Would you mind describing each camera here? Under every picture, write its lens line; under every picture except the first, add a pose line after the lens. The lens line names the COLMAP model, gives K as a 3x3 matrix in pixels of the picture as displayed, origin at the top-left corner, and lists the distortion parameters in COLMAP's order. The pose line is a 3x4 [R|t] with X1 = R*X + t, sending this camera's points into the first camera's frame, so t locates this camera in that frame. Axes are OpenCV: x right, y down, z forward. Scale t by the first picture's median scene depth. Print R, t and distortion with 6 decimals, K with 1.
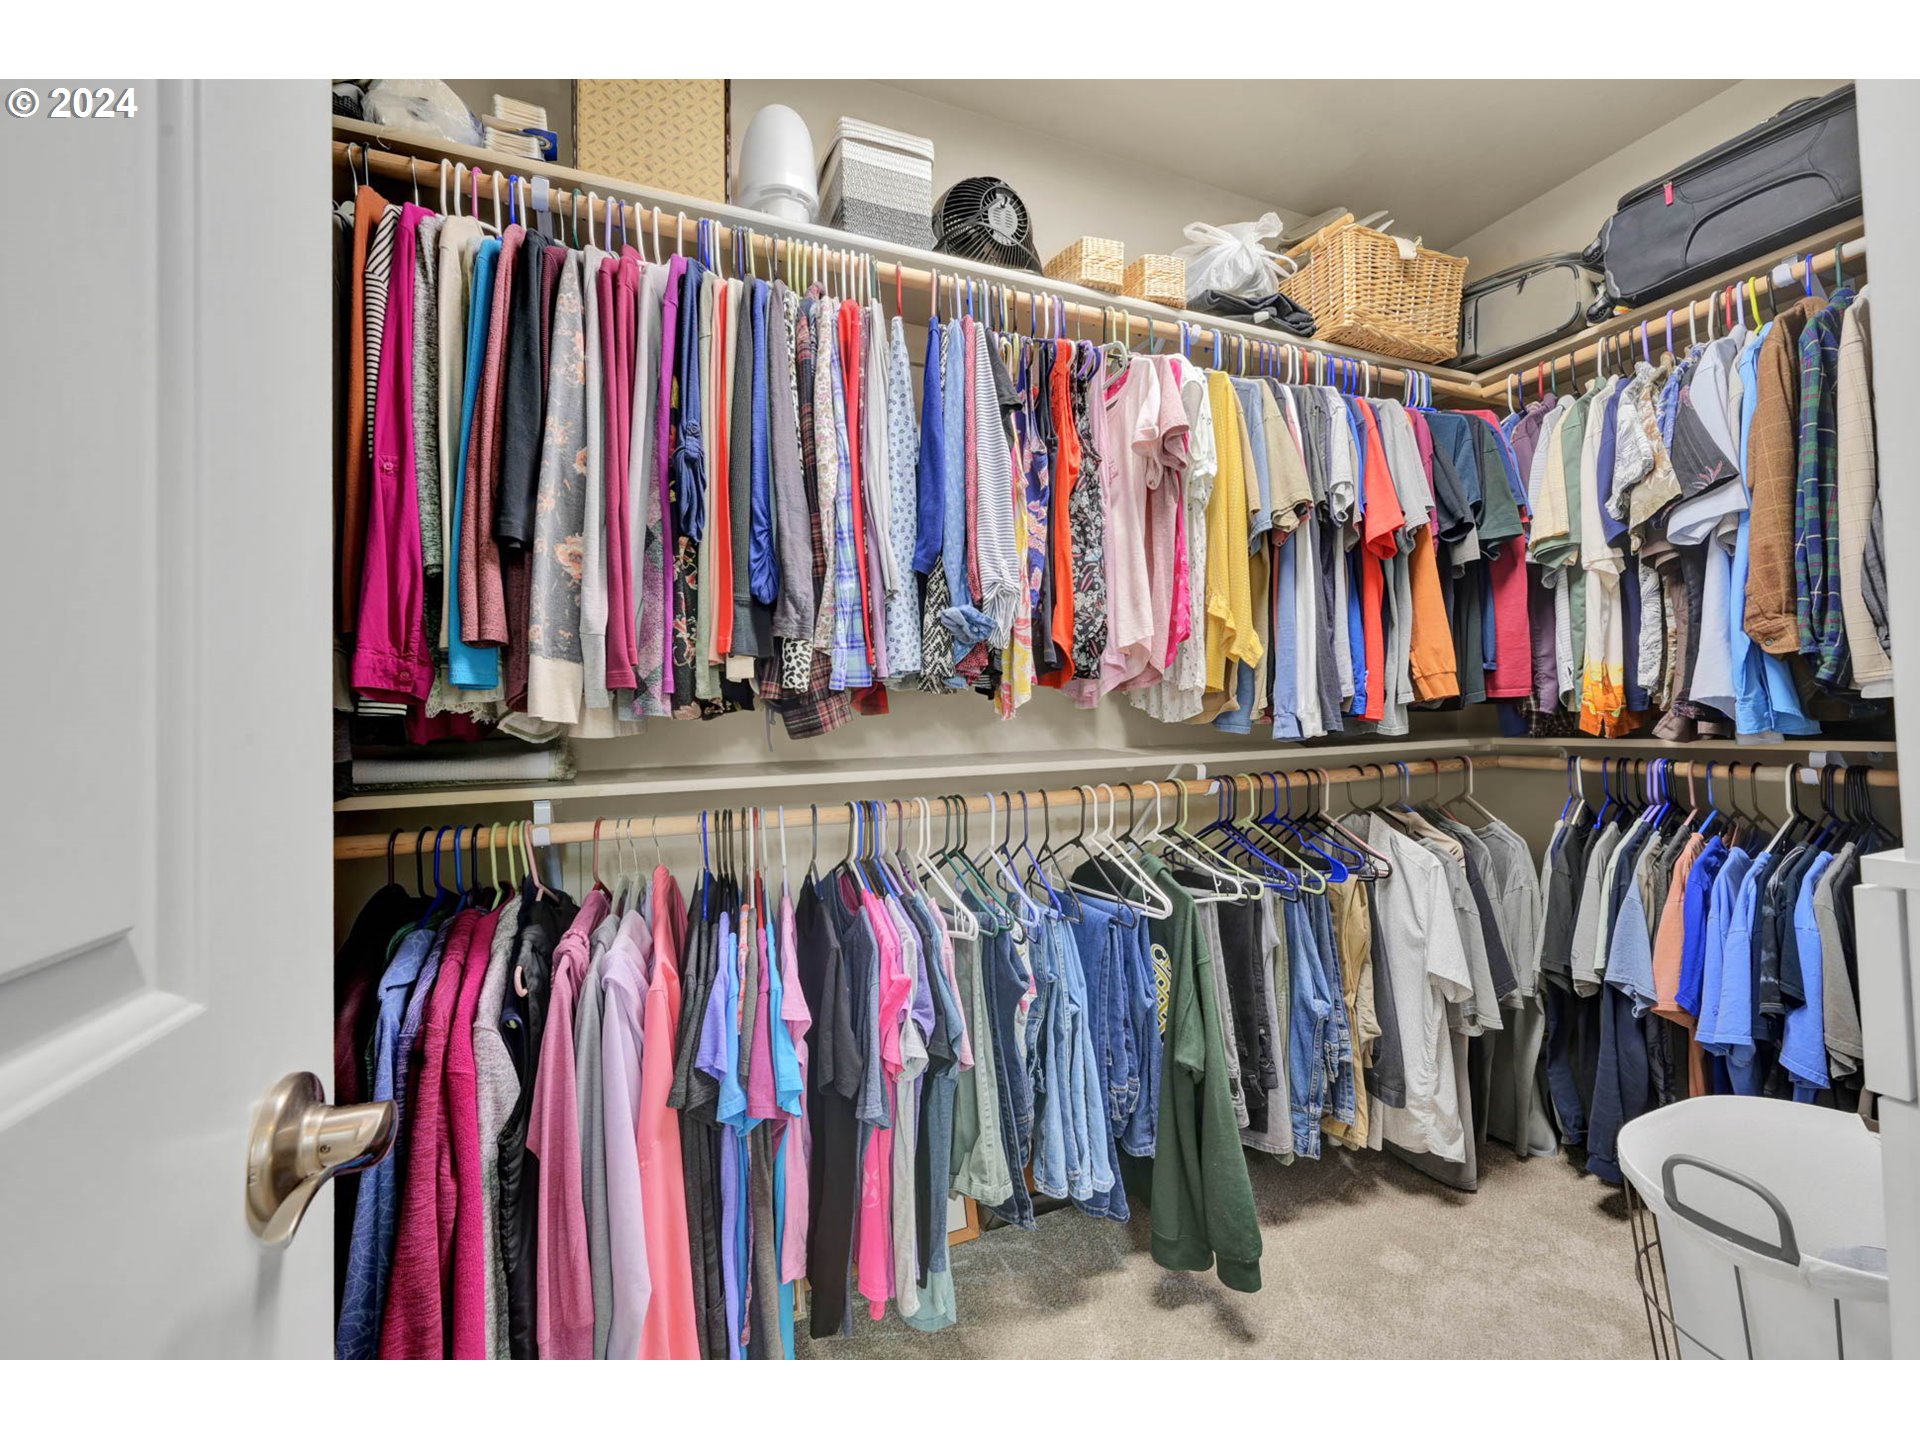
lens RADIAL K [[800.3, 0, 965.8], [0, 800.3, 711.0], [0, 0, 1]] dist [0.000796, -0.000079]
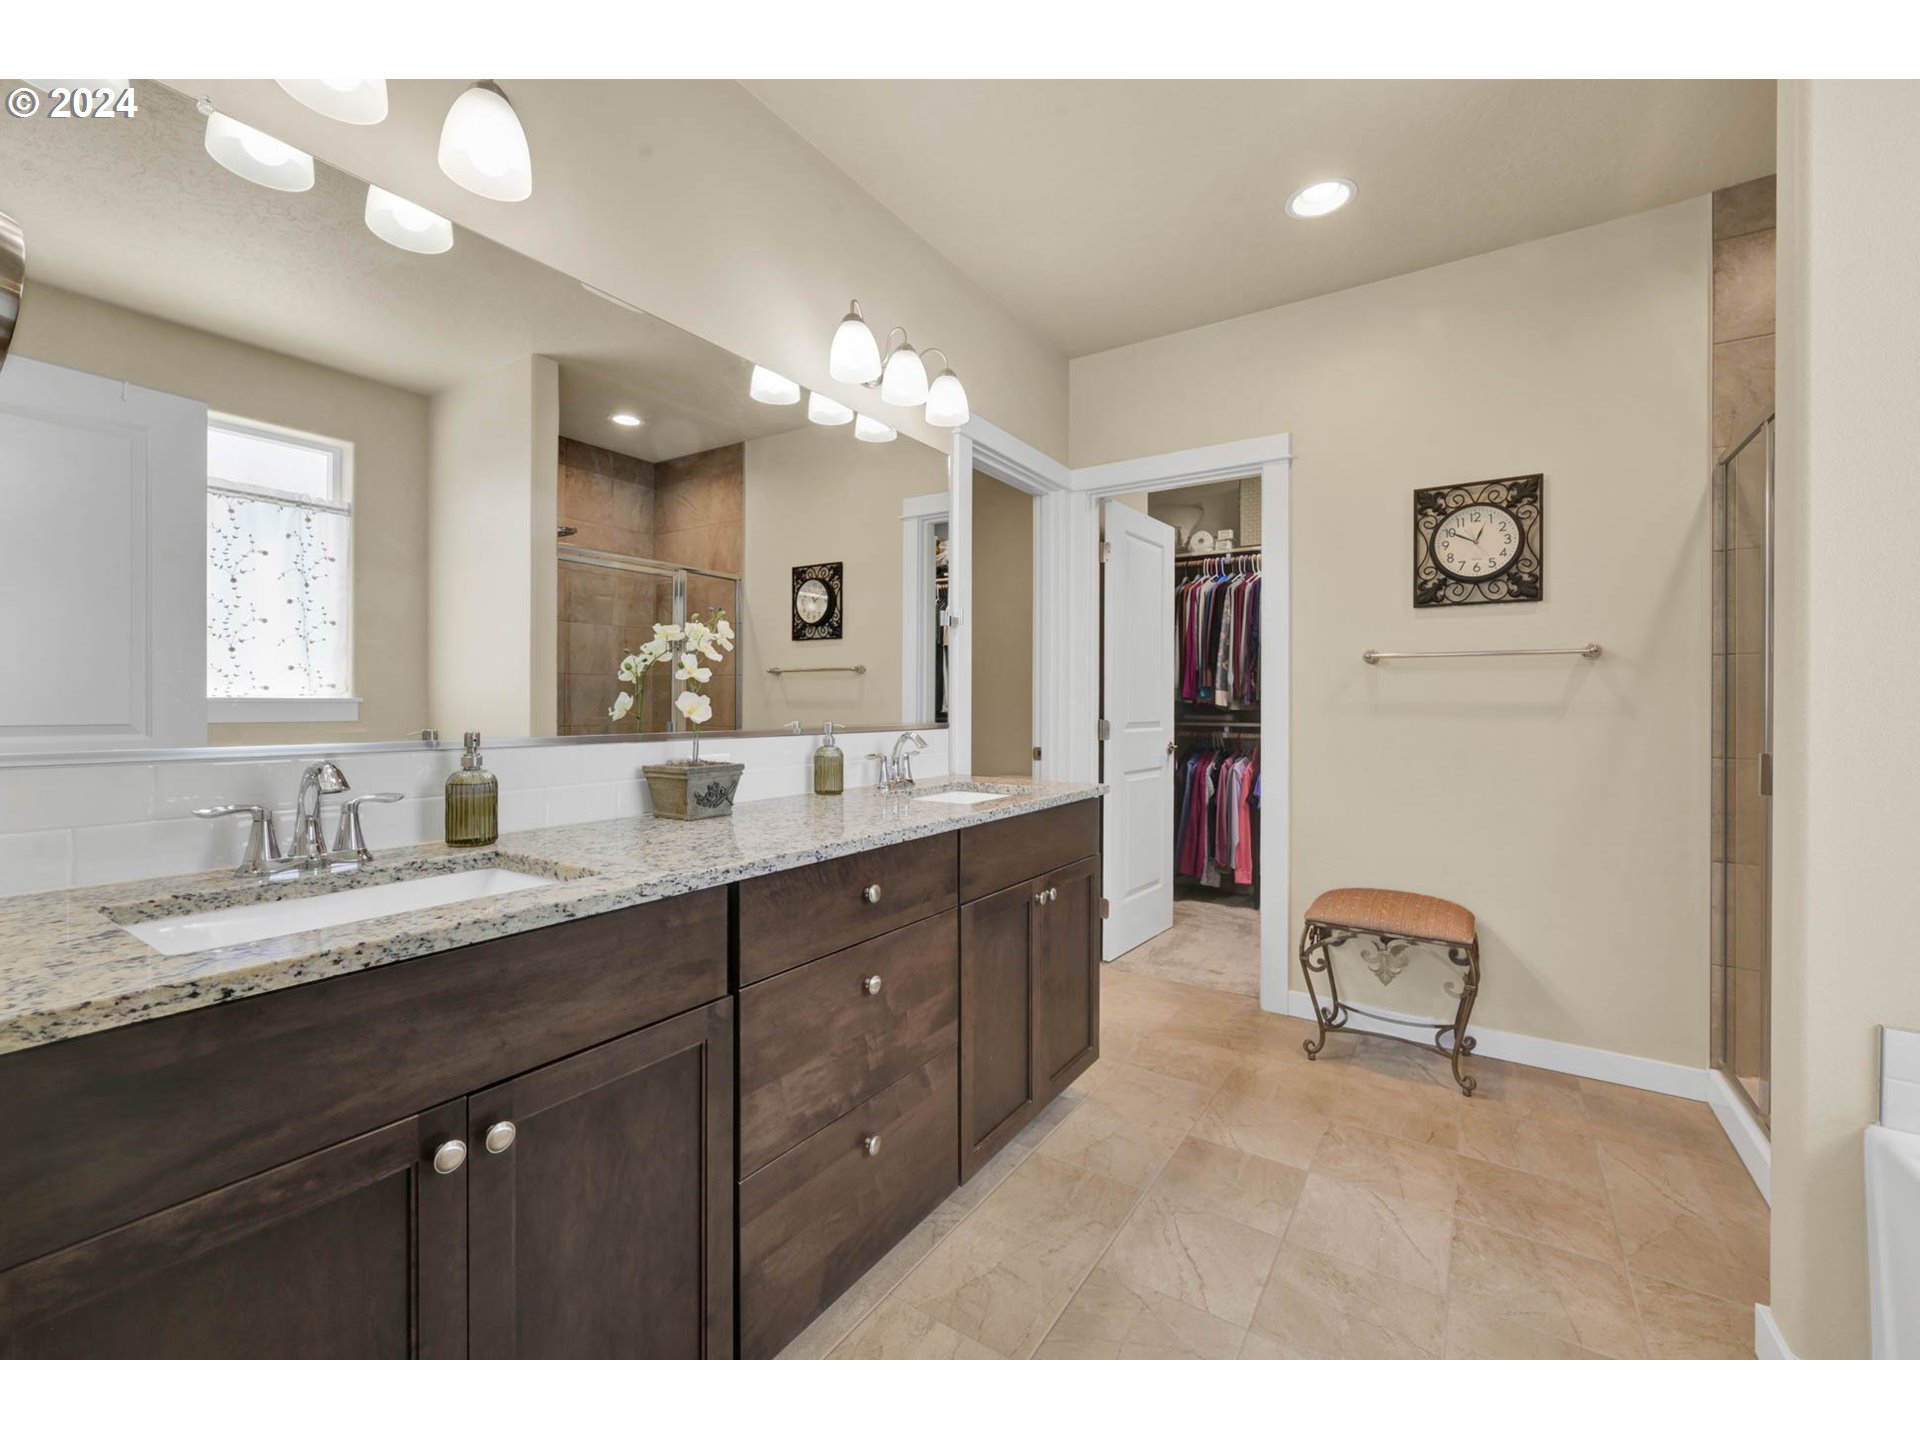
lens RADIAL K [[800.3, 0, 962.1], [0, 800.3, 713.4], [0, 0, 1]] dist [0.000796, -0.000079]
pose [[0.562333, 0.013456, -0.826802, 2.109388], [0.005443, 0.999786, 0.019973, -0.032537], [0.826893, -0.015732, 0.562139, -2.395543]]
